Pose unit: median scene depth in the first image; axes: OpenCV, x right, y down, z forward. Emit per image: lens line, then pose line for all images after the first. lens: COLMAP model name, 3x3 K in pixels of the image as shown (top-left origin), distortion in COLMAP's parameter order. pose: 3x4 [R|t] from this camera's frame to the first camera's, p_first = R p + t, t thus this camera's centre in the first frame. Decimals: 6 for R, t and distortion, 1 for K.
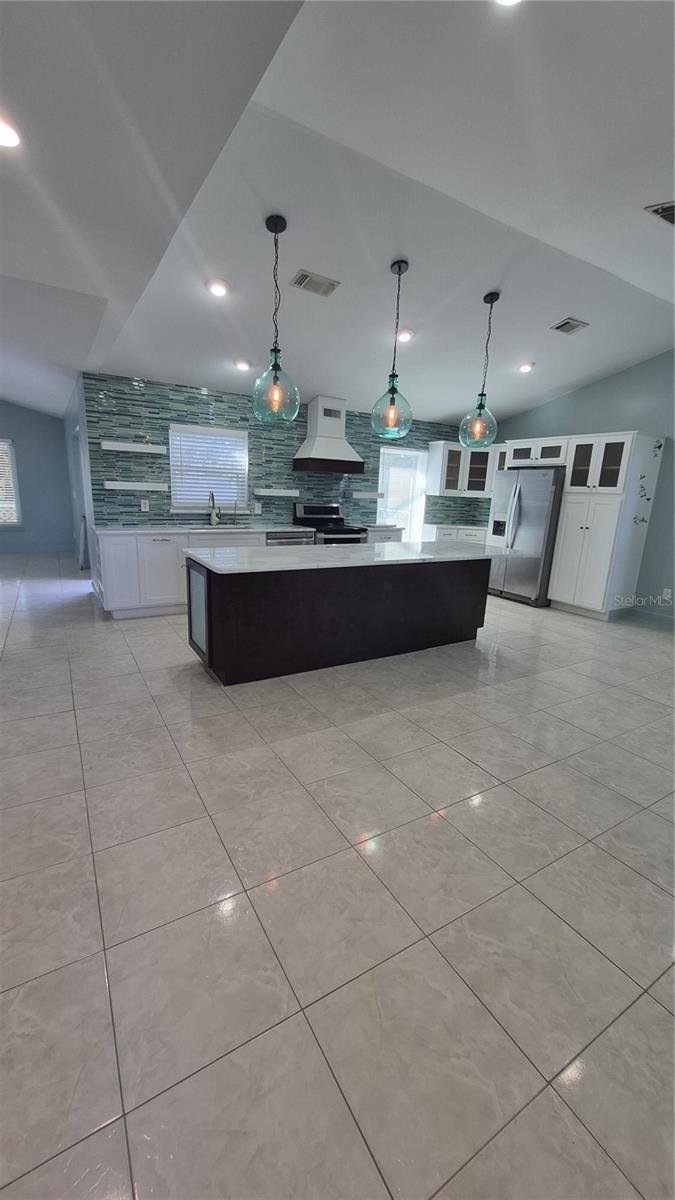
lens RADIAL K [[474.2, 0, 334.7], [0, 474.2, 597.3], [0, 0, 1]] dist [0.000025, 0.000374]
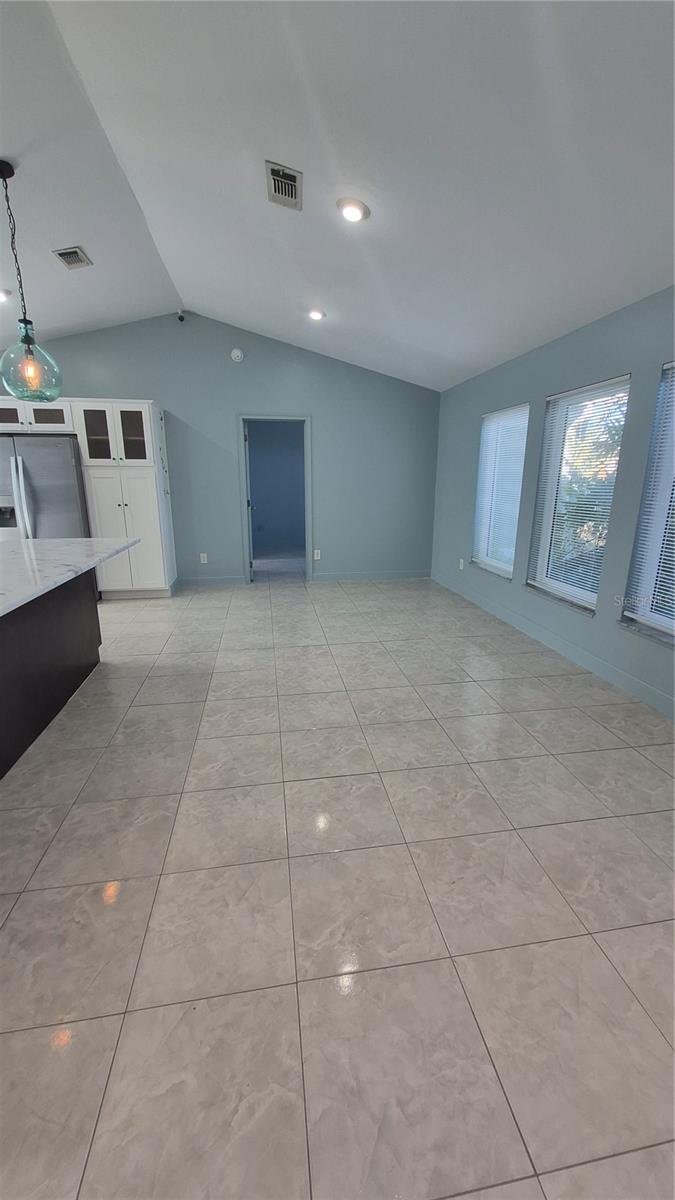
lens RADIAL K [[474.2, 0, 346.3], [0, 474.2, 598.8], [0, 0, 1]] dist [0.000025, 0.000374]
pose [[0.359489, -0.268553, 0.893671, -0.191580], [0.221537, 0.954874, 0.197829, -0.064353], [-0.906470, 0.126864, 0.402761, 0.288674]]
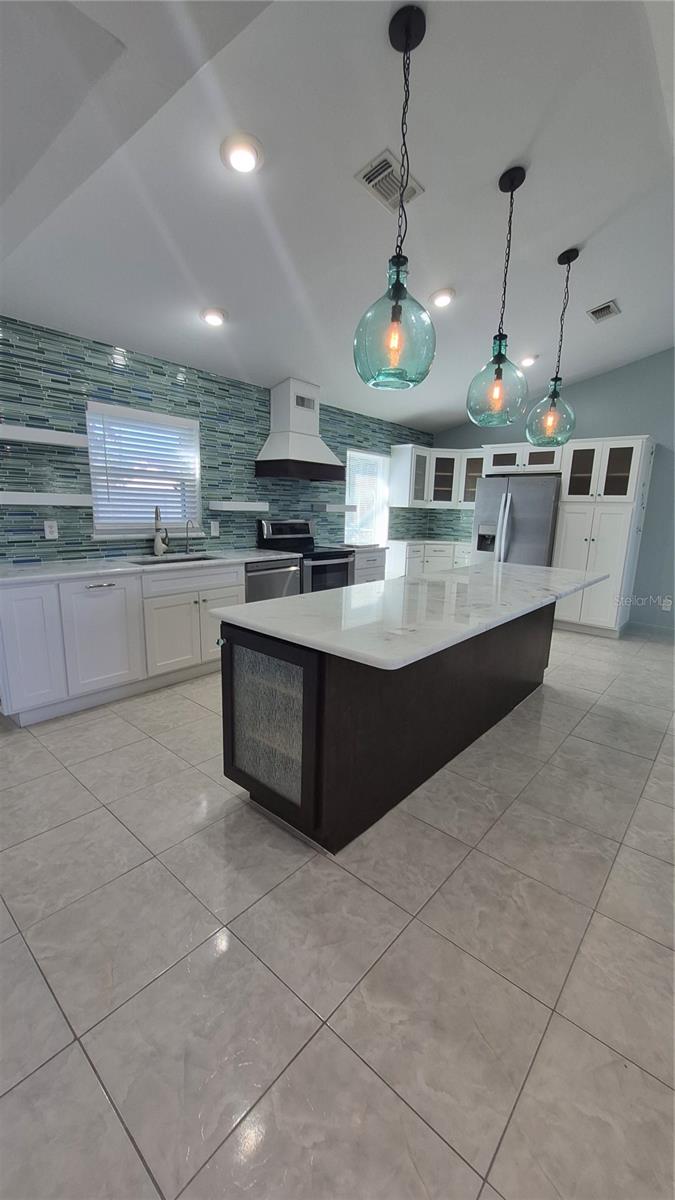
lens RADIAL K [[474.2, 0, 336.3], [0, 474.2, 598.5], [0, 0, 1]] dist [0.000025, 0.000374]
pose [[0.948838, -0.073515, 0.307085, -0.245887], [0.080142, 0.996743, -0.009008, -0.068832], [-0.305423, 0.033157, 0.951639, 0.299512]]
